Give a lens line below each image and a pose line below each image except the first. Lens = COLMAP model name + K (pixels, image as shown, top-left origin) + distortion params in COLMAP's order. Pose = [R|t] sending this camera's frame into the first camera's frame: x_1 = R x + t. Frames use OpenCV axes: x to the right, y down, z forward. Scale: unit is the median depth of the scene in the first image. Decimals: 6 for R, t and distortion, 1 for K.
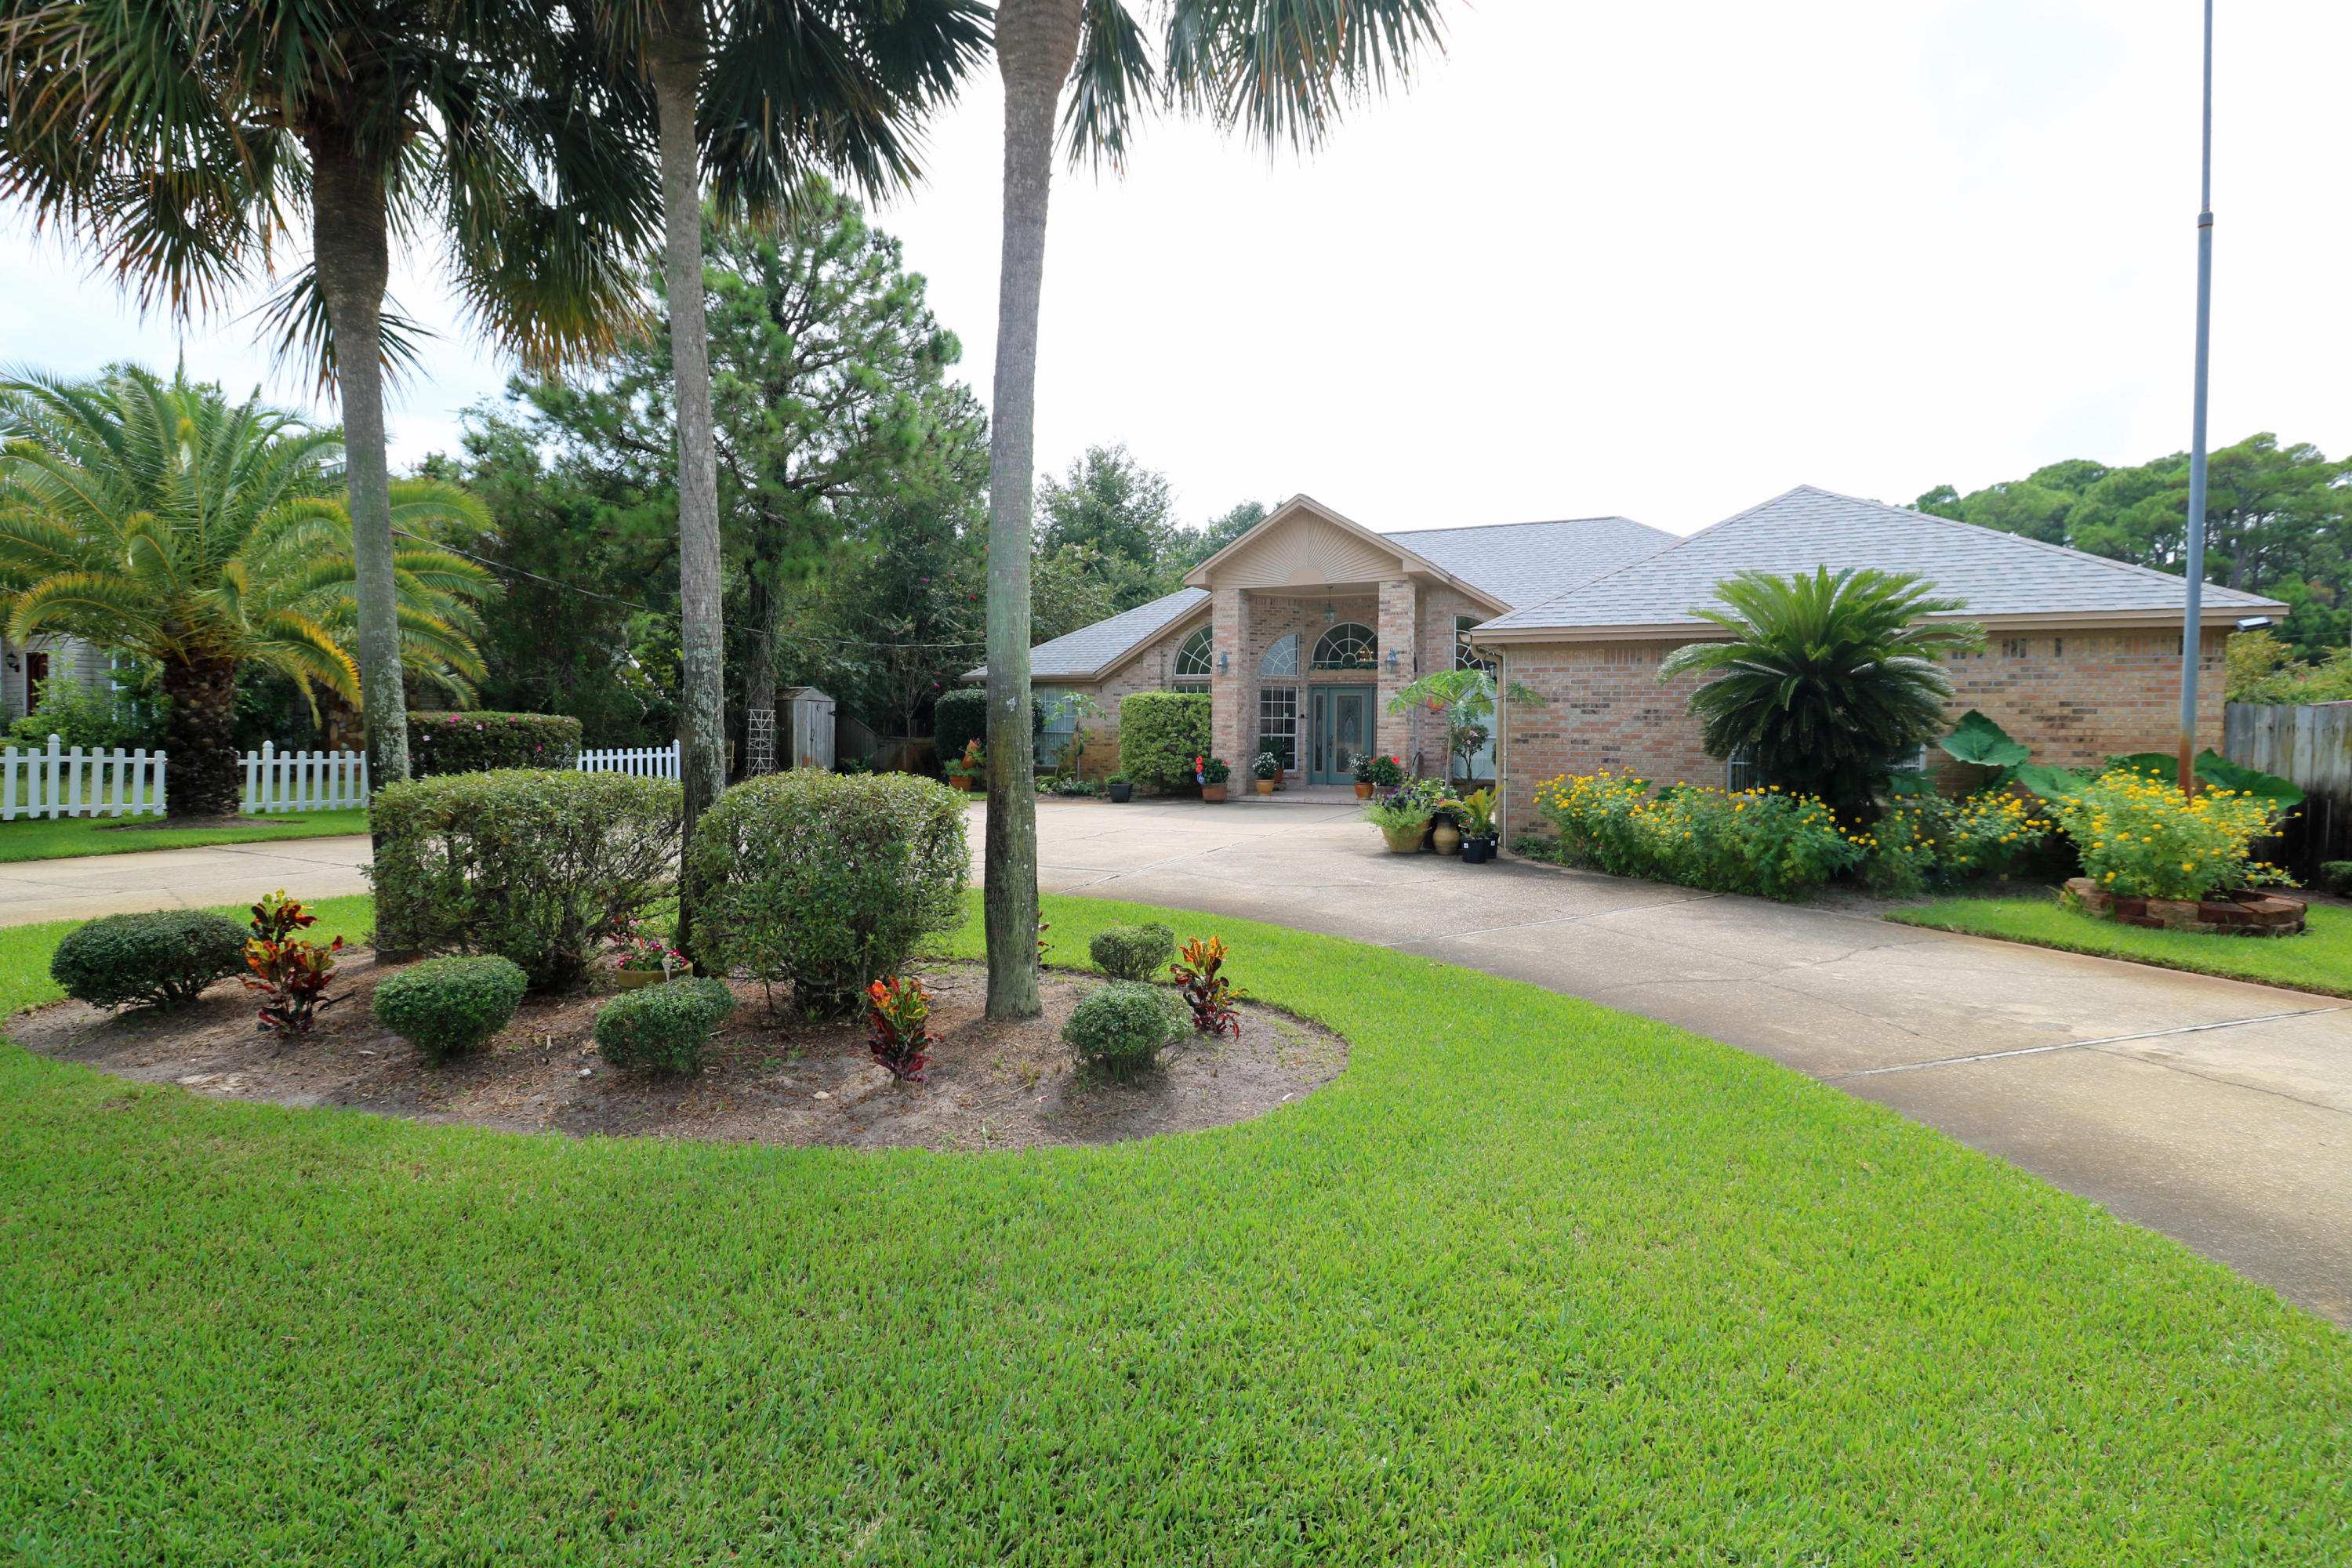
lens RADIAL K [[1107.2, 0, 1183.1], [0, 1107.2, 770.2], [0, 0, 1]] dist [-0.001346, -0.013551]
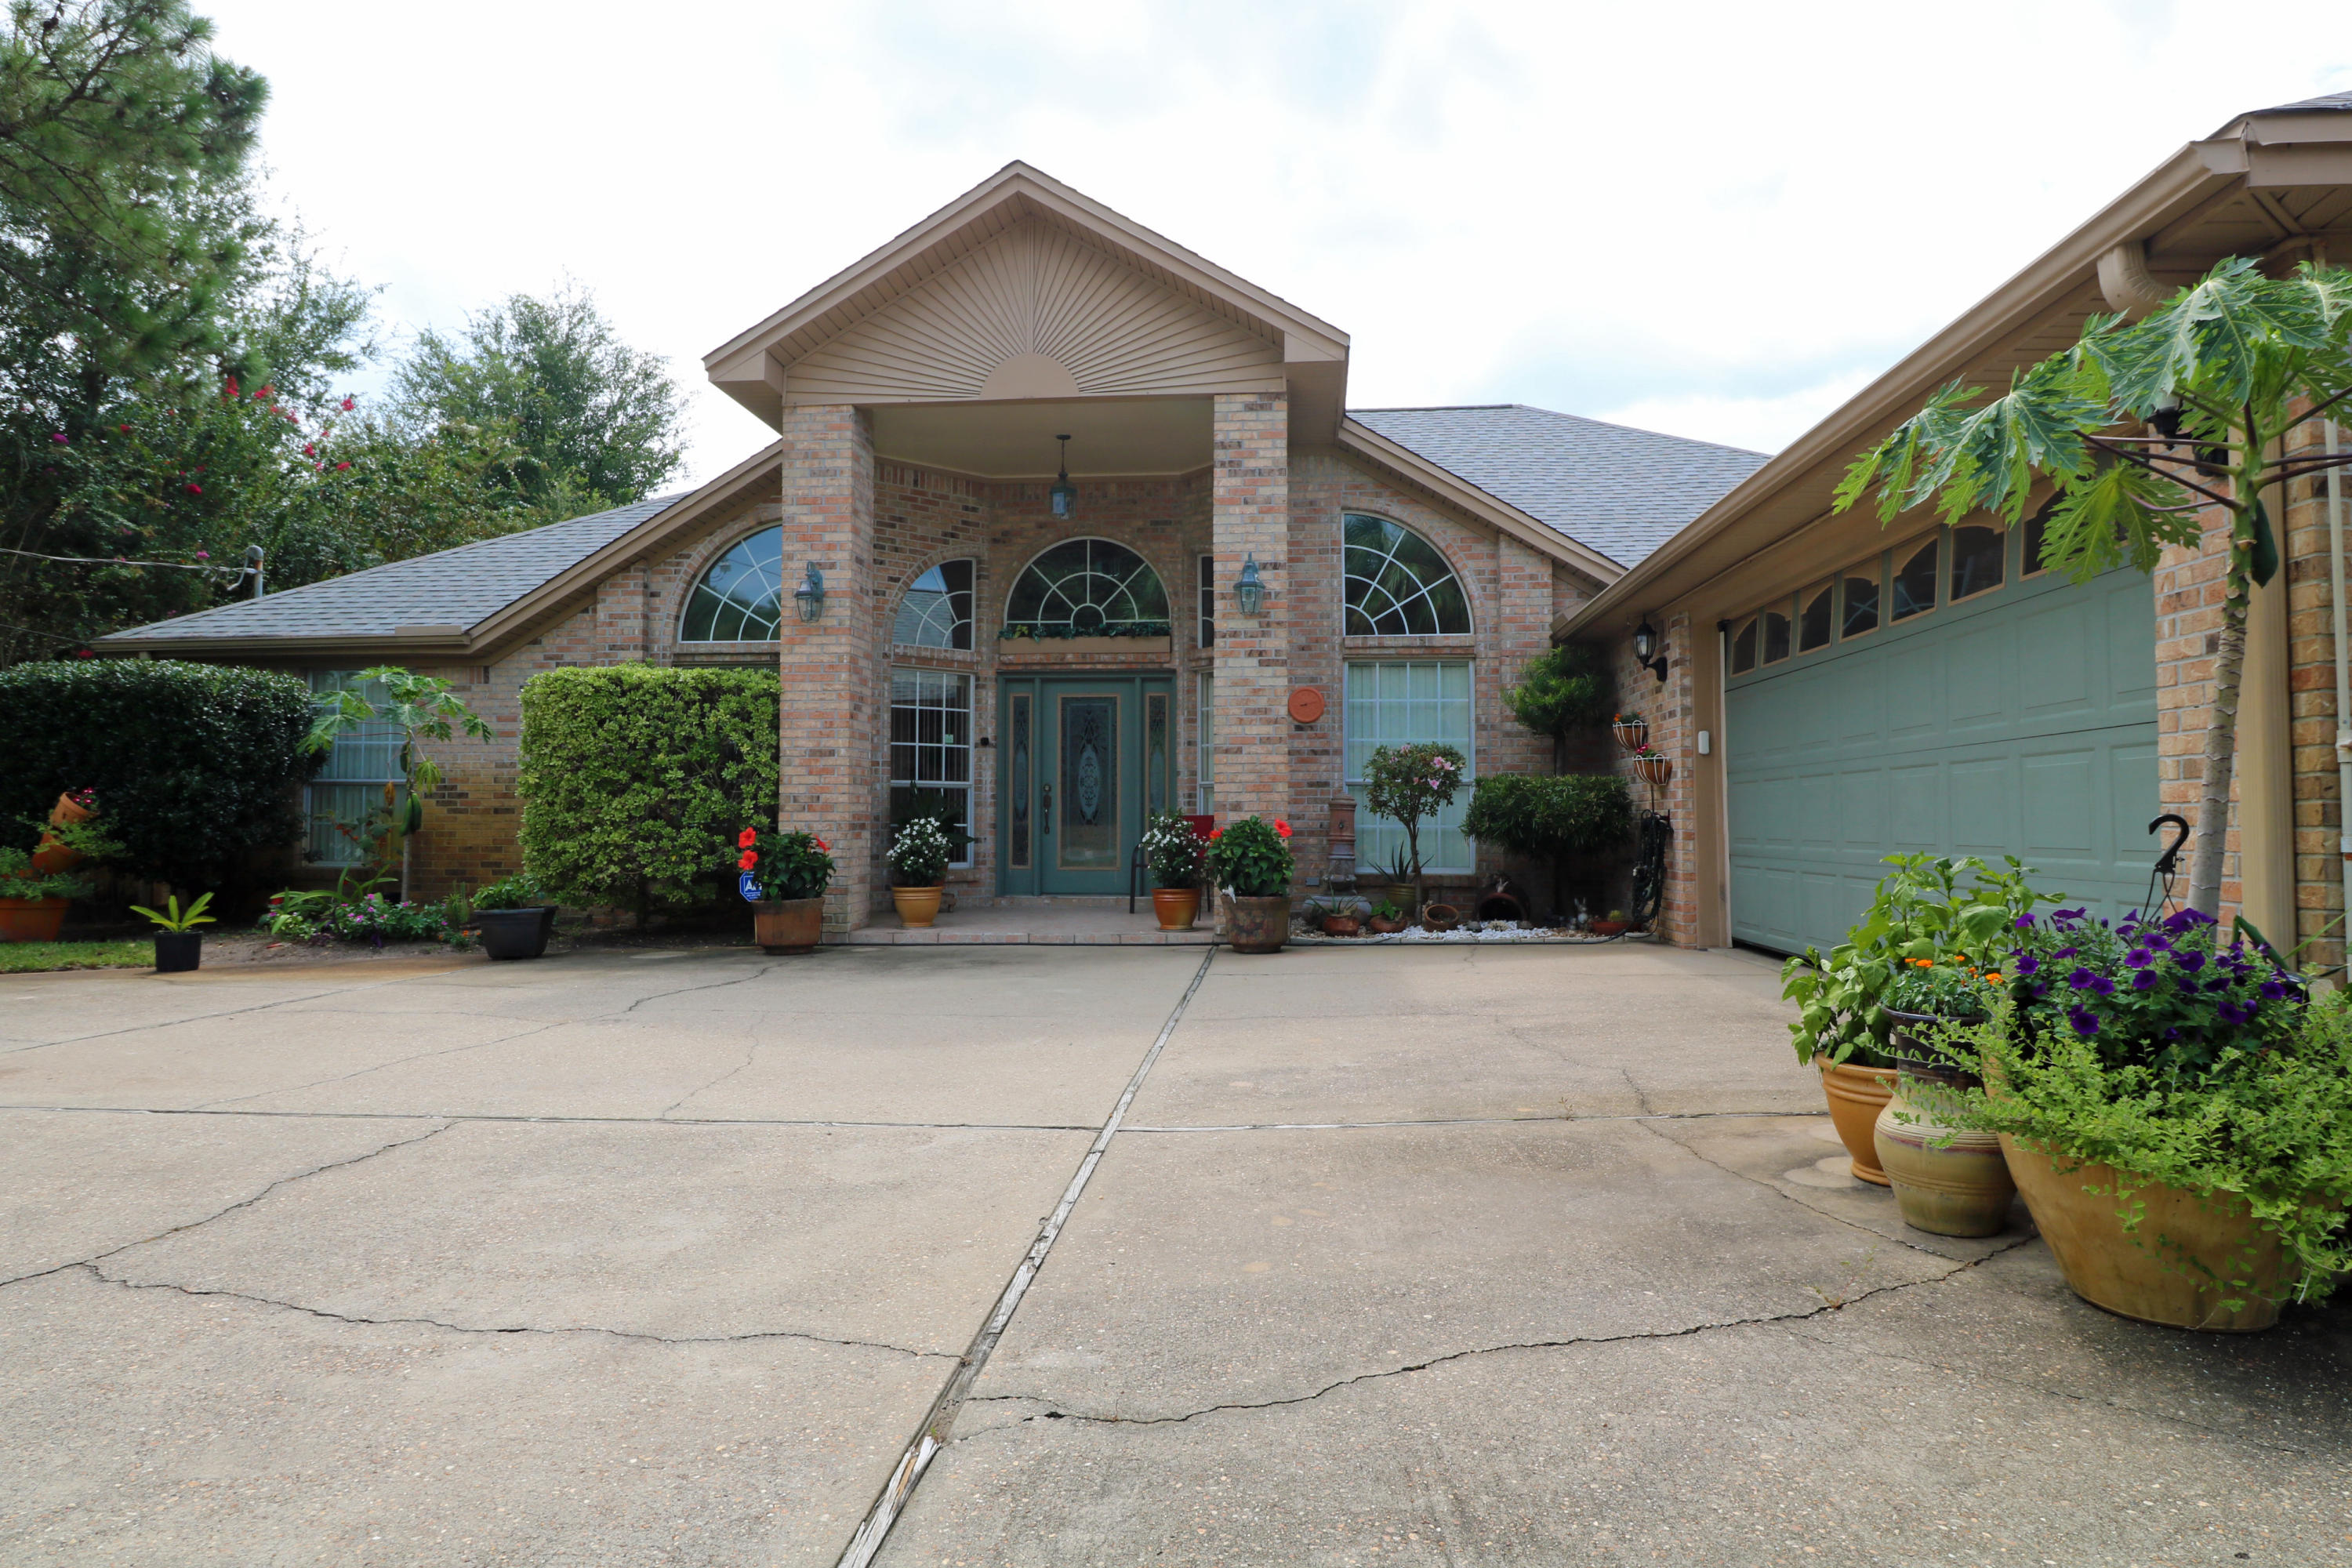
lens RADIAL K [[1341.5, 0, 1181.2], [0, 1341.5, 775.5], [0, 0, 1]] dist [0.001814, -0.000903]
pose [[0.938867, 0.005056, 0.344242, -0.003871], [0.019676, 0.997470, -0.068315, 0.003369], [-0.343716, 0.070912, 0.936392, 0.503234]]
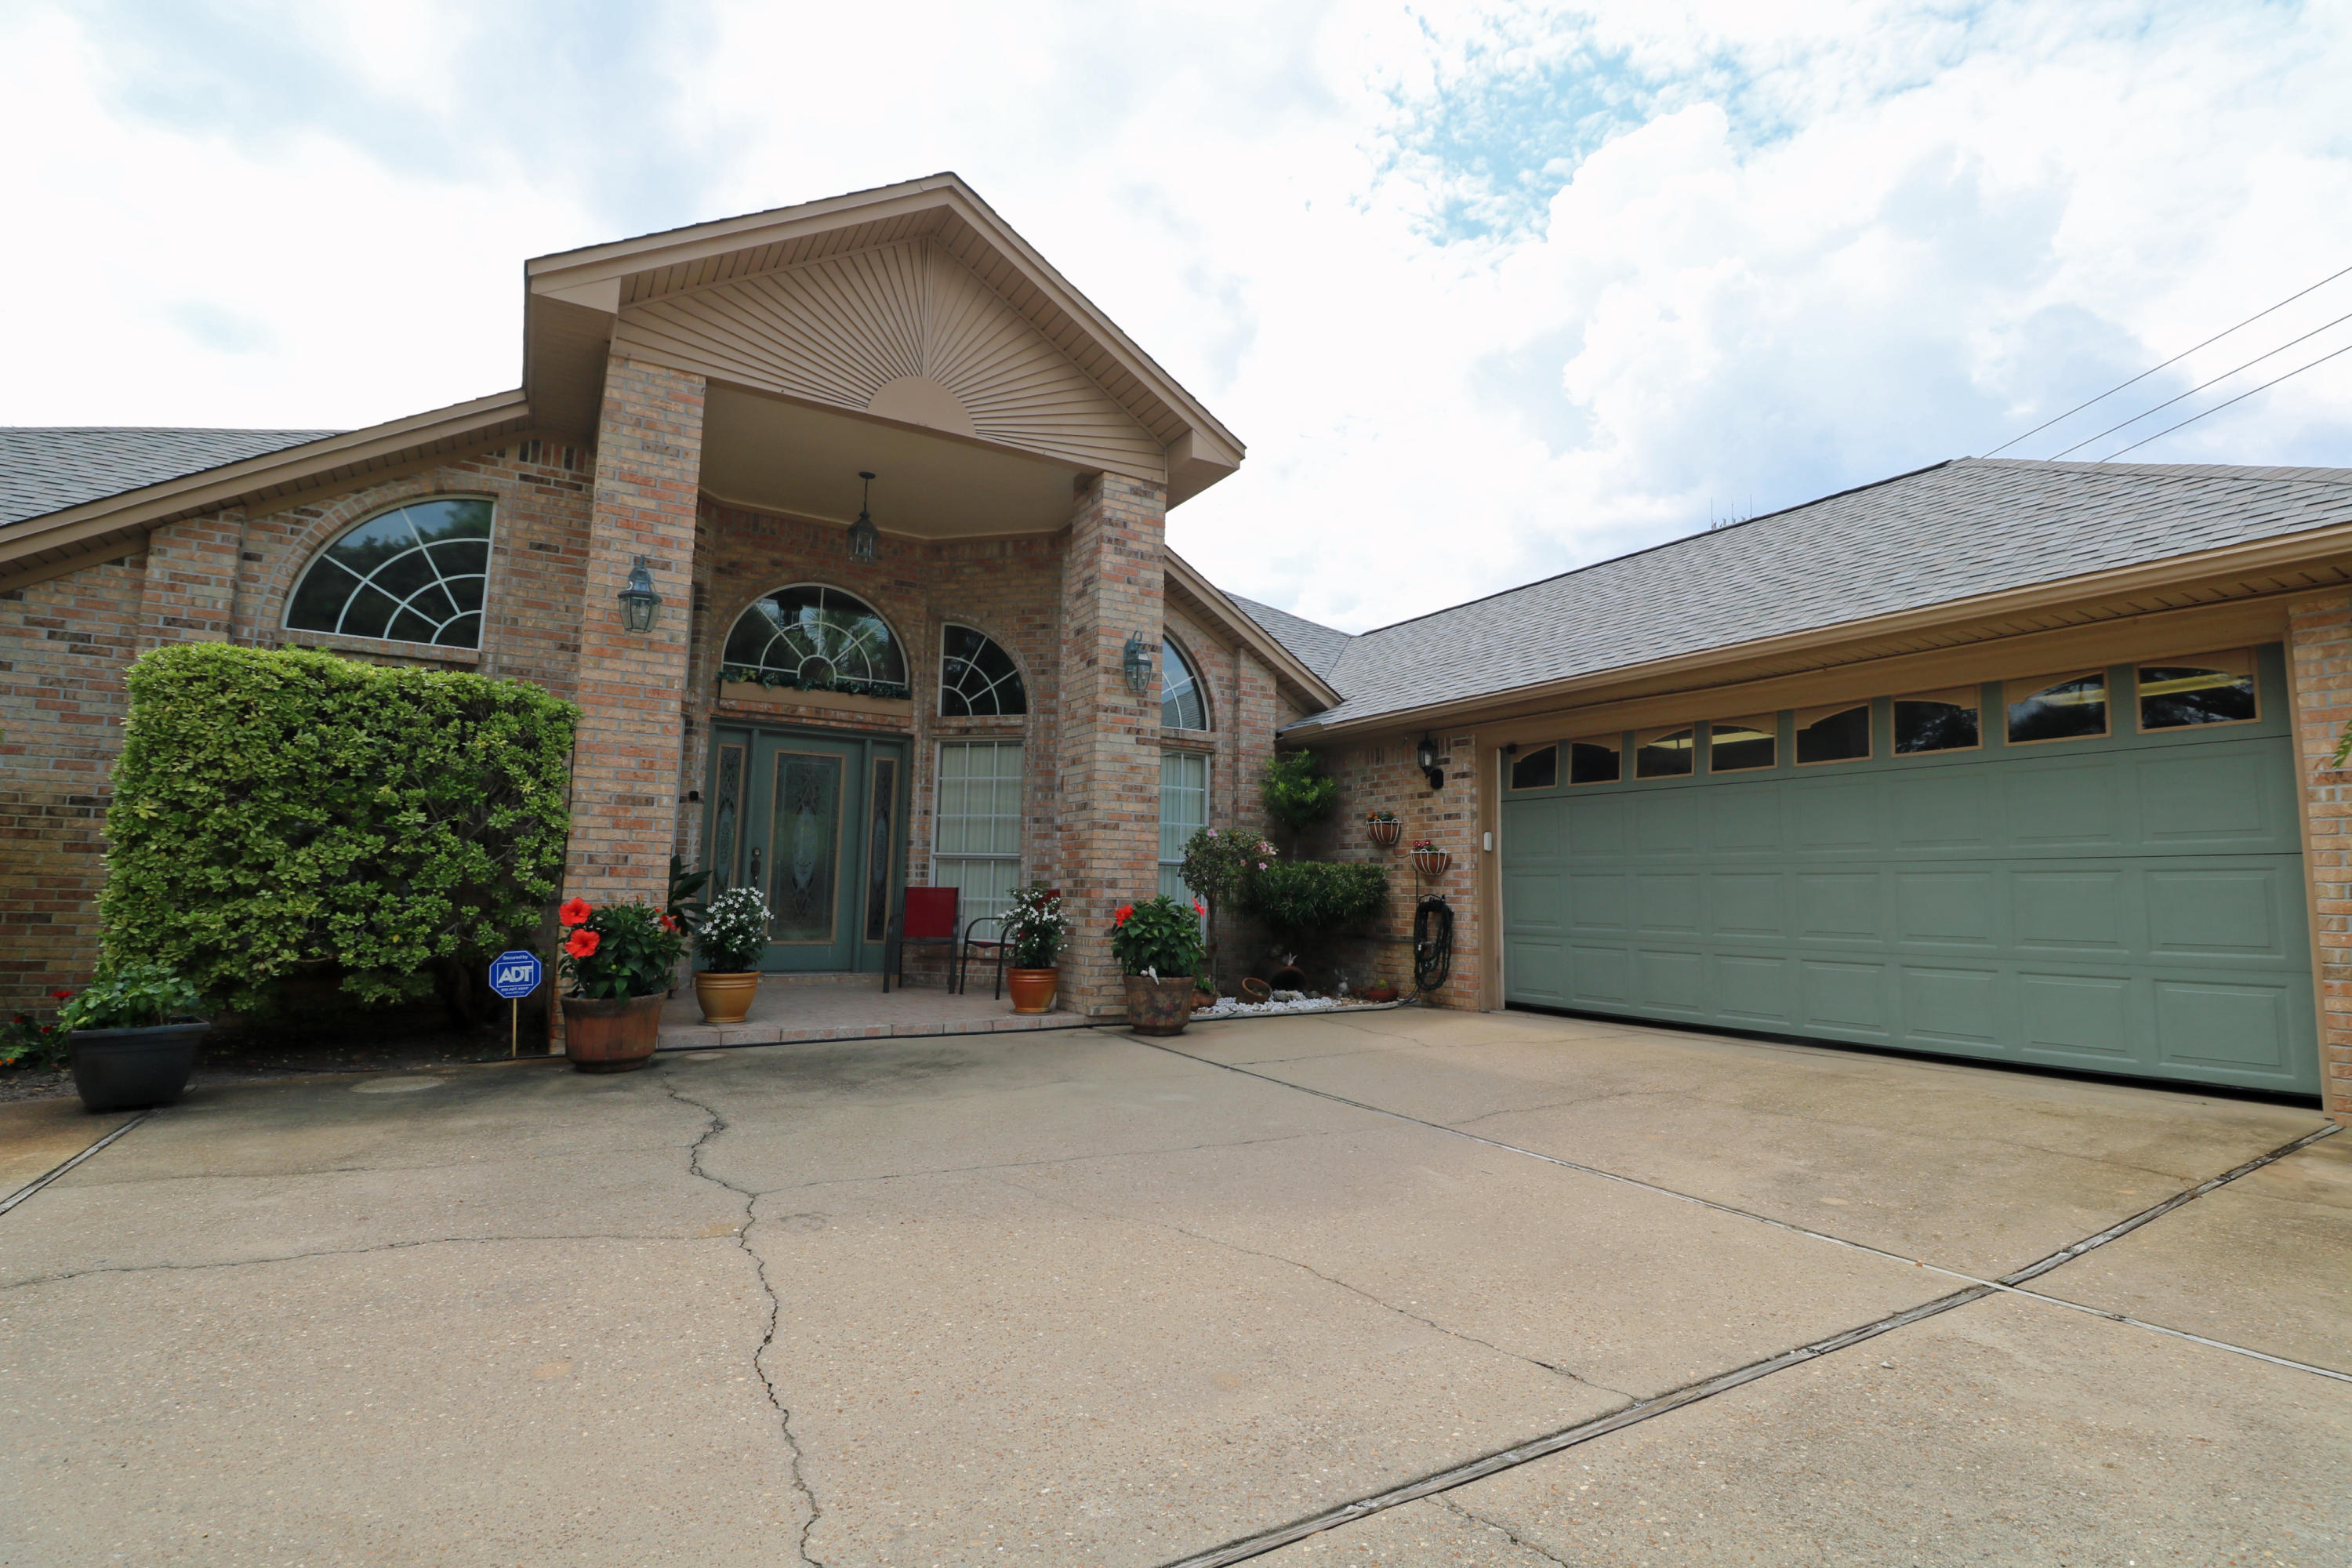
lens RADIAL K [[1107.2, 0, 1183.1], [0, 1107.2, 770.2], [0, 0, 1]] dist [-0.001346, -0.013551]
pose [[0.560379, 0.097383, 0.822491, -0.122211], [0.014517, 0.991756, -0.127315, -0.006778], [-0.828109, 0.083285, 0.554345, 0.693019]]
